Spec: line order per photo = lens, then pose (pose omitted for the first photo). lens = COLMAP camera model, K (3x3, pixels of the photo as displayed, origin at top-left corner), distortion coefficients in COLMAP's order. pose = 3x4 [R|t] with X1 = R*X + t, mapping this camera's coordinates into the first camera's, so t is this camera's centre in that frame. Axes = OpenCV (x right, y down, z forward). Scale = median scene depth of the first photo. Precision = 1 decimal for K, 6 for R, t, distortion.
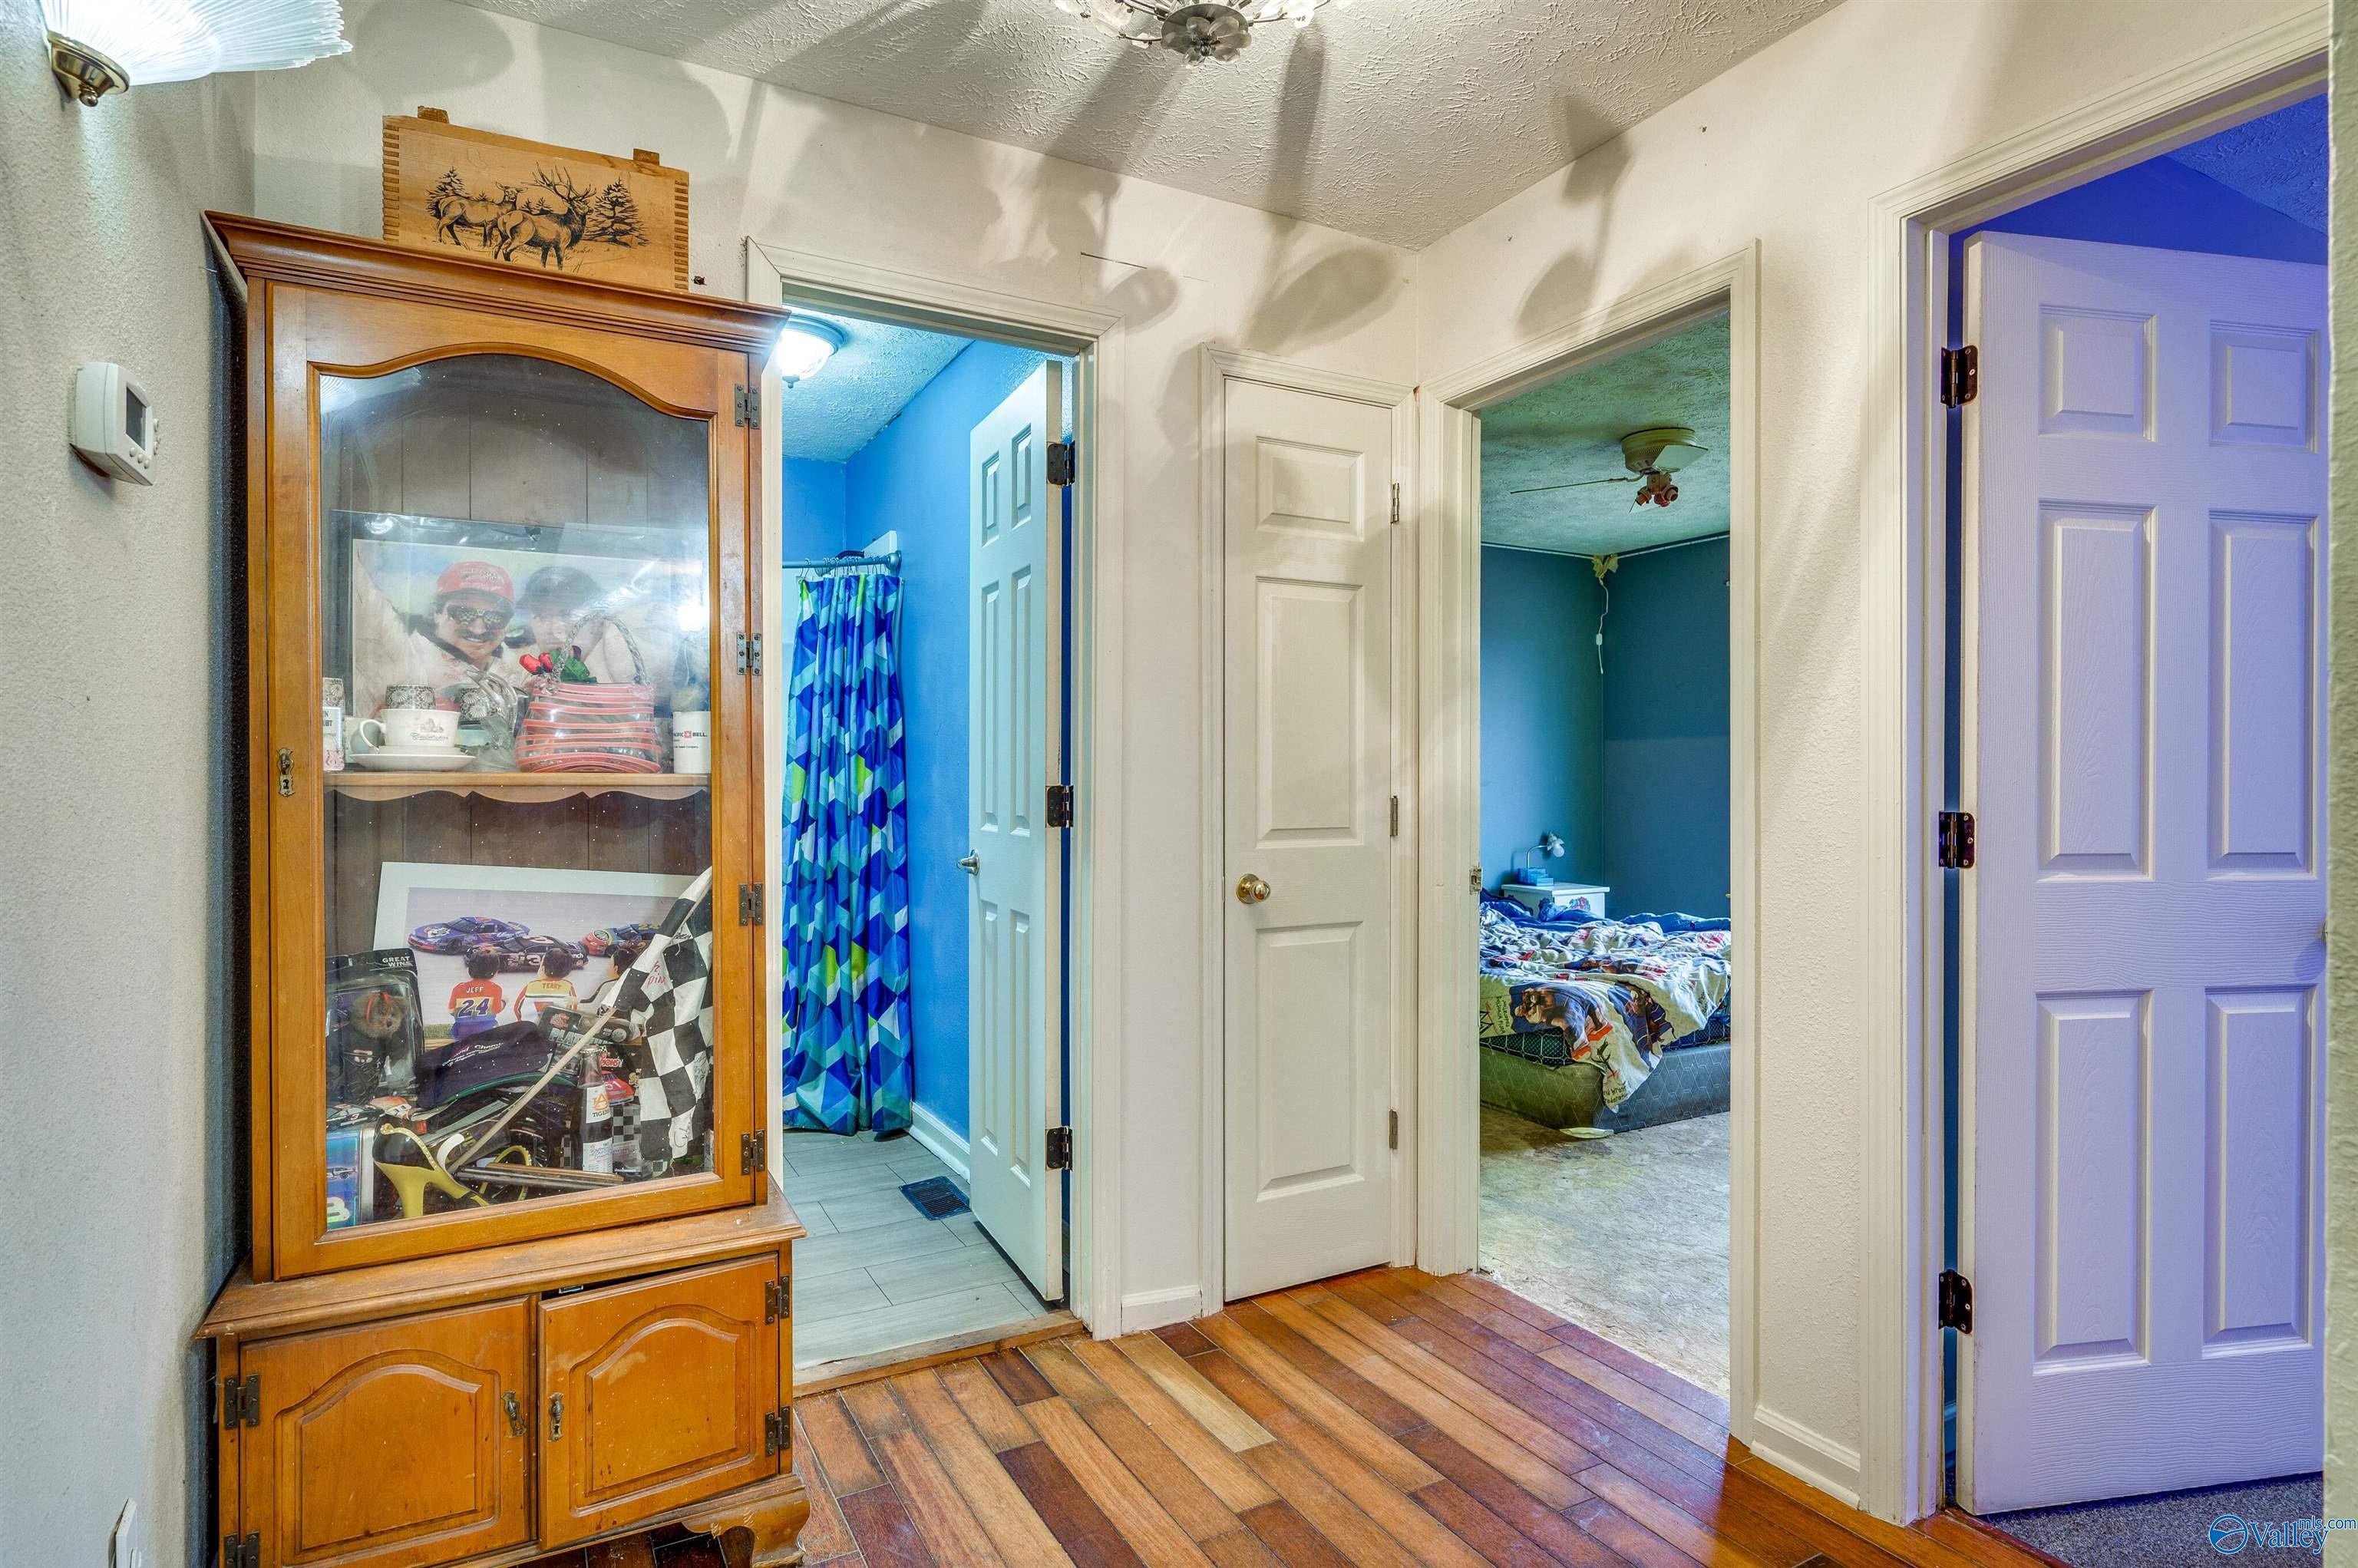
lens RADIAL K [[1043.4, 0, 1183.0], [0, 1043.4, 776.9], [0, 0, 1]] dist [0.001046, 0.000027]
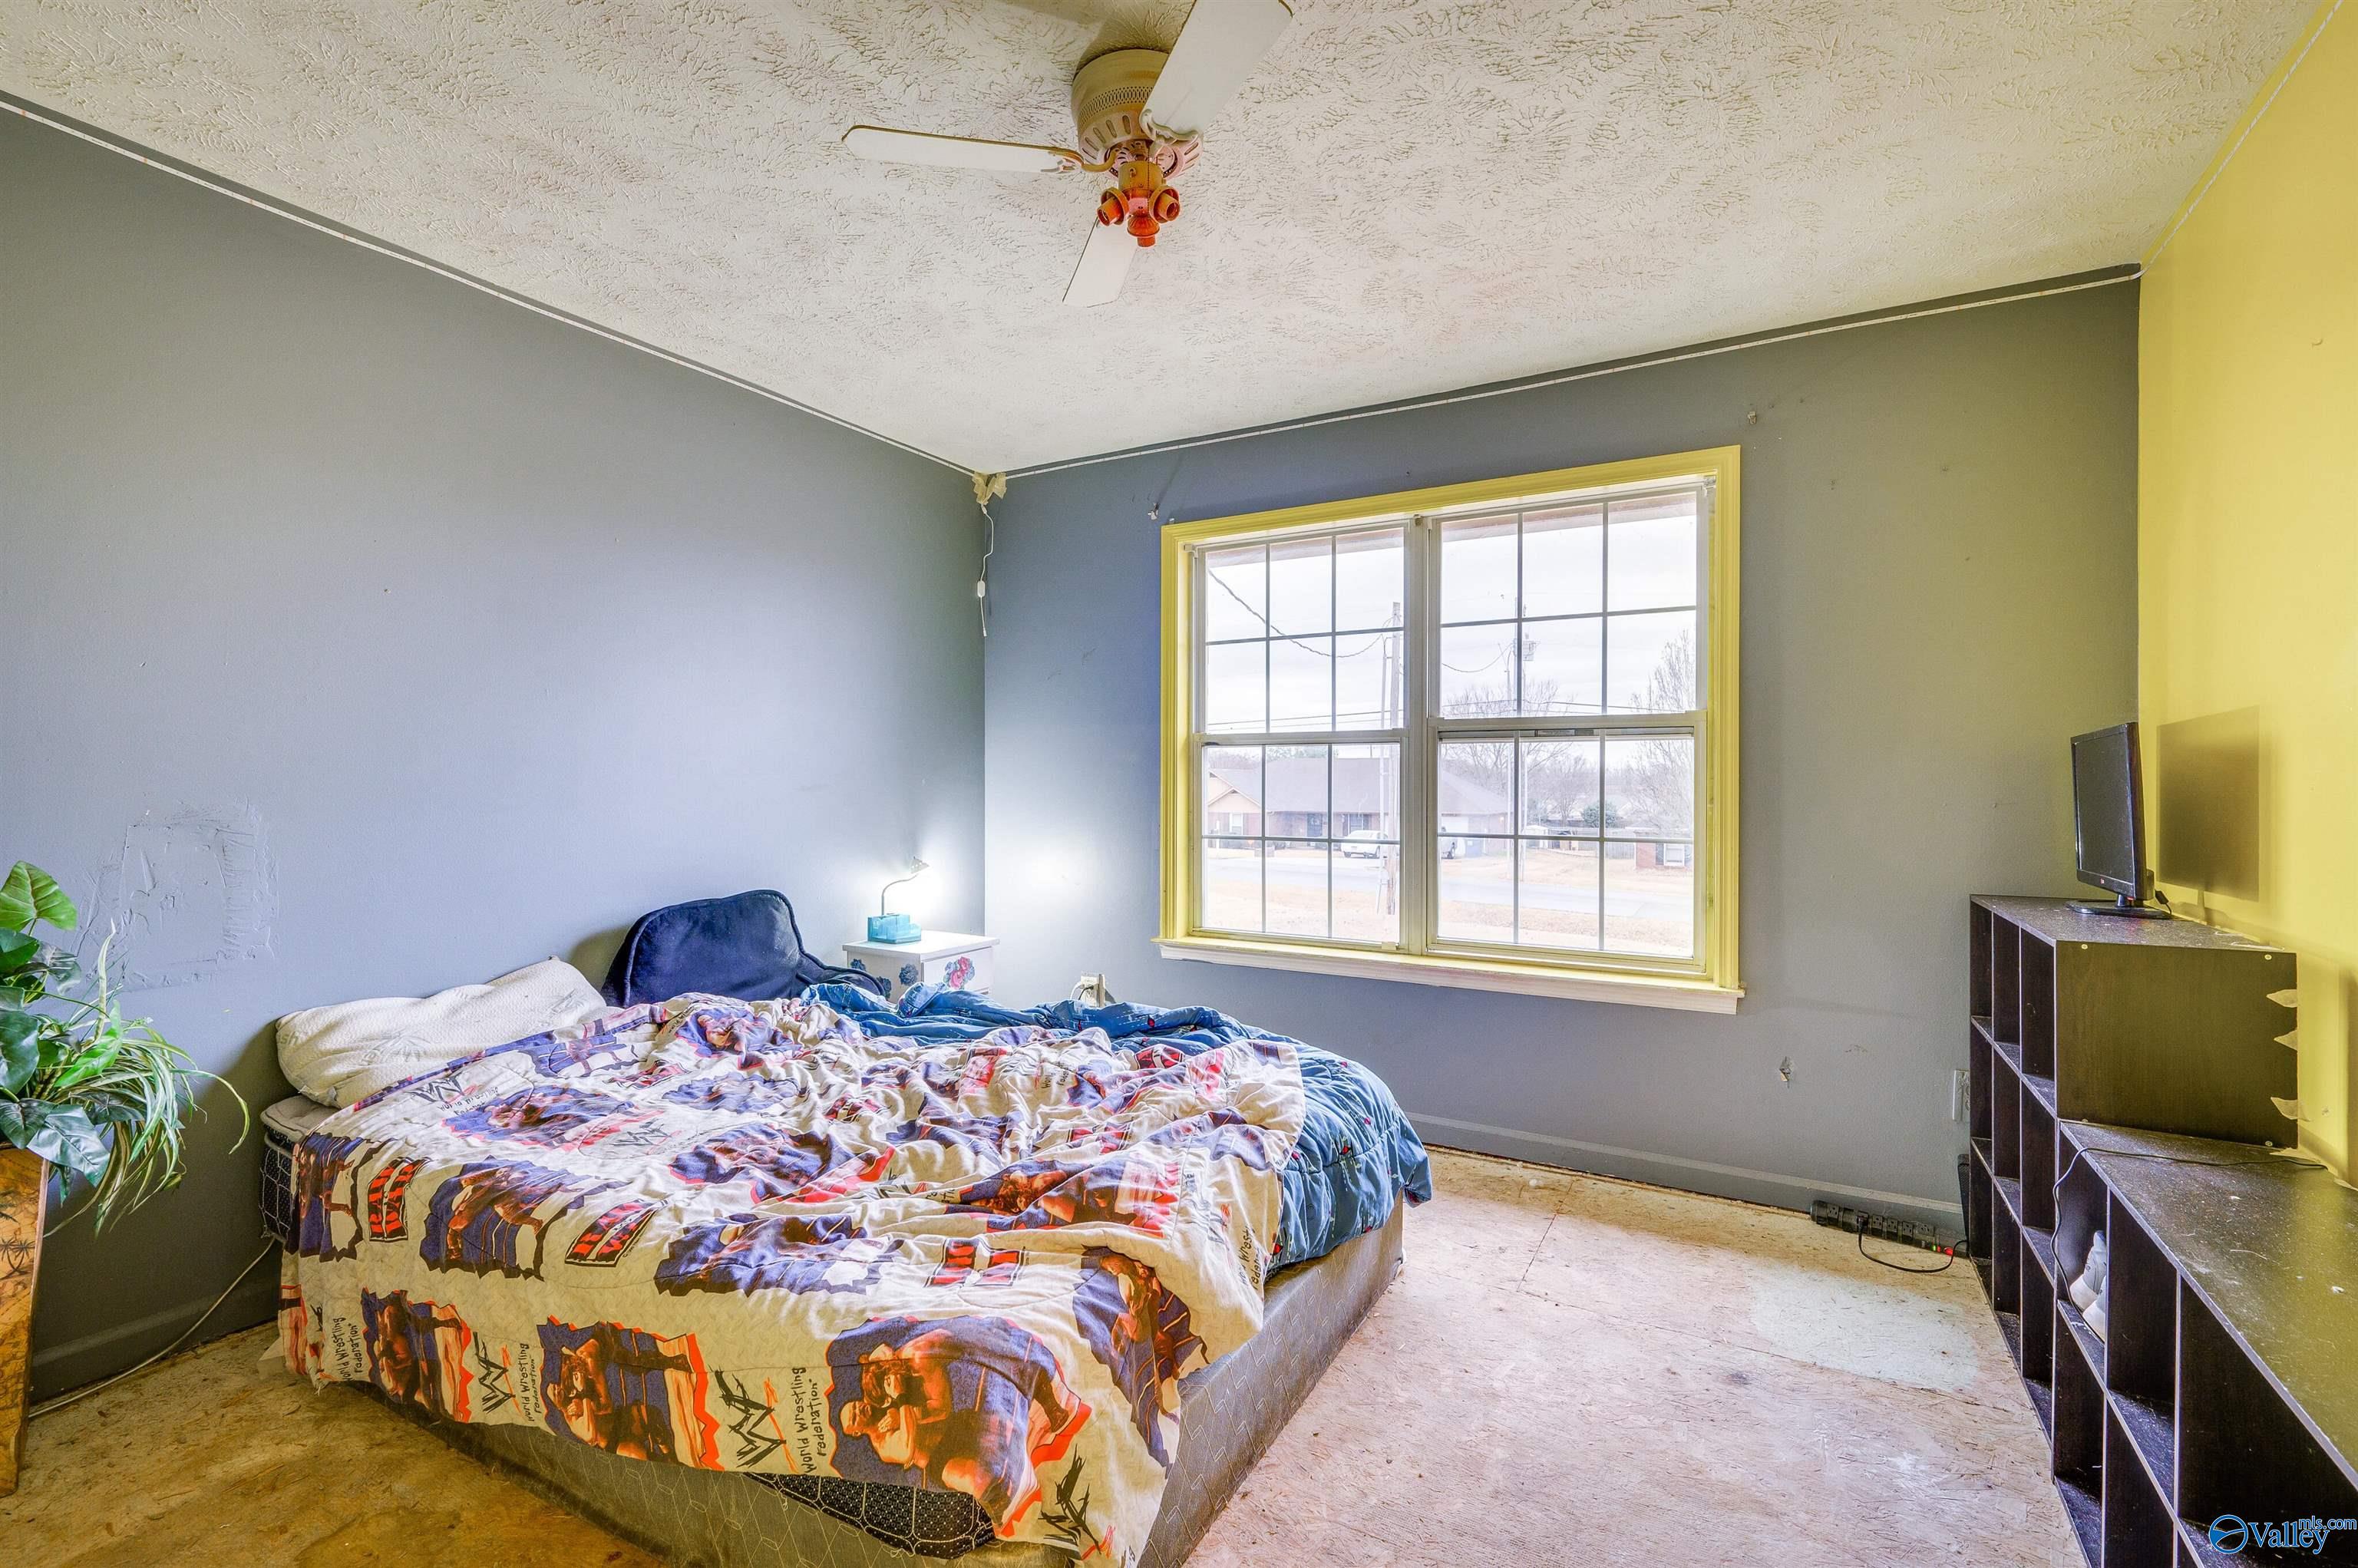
lens RADIAL K [[1043.4, 0, 1183.0], [0, 1043.4, 776.9], [0, 0, 1]] dist [0.001046, 0.000027]
pose [[0.826660, 0.004487, 0.562684, 0.210644], [-0.000876, 0.999977, -0.006688, 0.005083], [-0.562701, 0.005036, 0.826645, 0.630912]]
